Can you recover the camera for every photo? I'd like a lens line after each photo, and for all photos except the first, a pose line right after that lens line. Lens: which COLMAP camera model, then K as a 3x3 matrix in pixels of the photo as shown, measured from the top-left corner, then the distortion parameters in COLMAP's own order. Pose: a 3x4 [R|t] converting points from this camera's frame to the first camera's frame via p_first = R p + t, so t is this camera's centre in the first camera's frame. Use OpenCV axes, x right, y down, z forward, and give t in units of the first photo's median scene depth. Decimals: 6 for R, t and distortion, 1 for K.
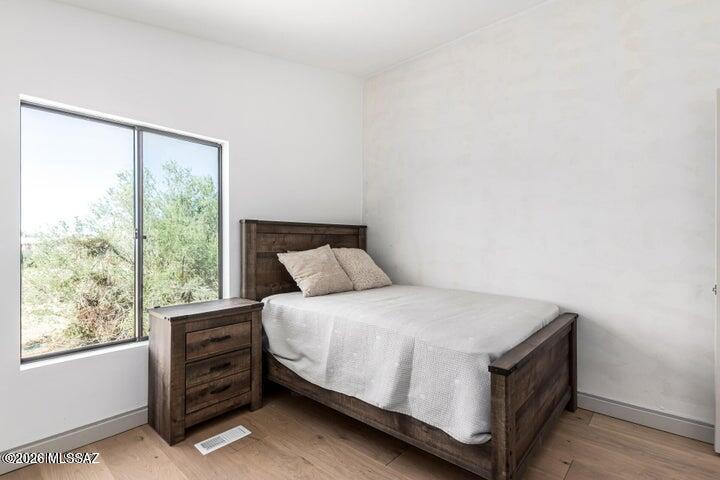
lens RADIAL K [[350.9, 0, 361.9], [0, 350.9, 243.5], [0, 0, 1]] dist [0.012828, 0.000751]
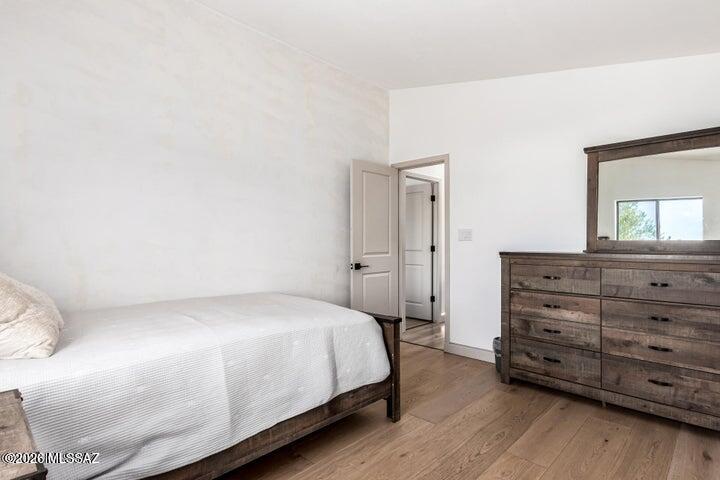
lens RADIAL K [[373.7, 0, 360.5], [0, 373.7, 240.9], [0, 0, 1]] dist [-0.000327, -0.000230]
pose [[0.044957, 0.005817, 0.998972, -0.854837], [0.014997, 0.999866, -0.006497, 0.002201], [-0.998876, 0.015274, 0.044864, 0.697004]]
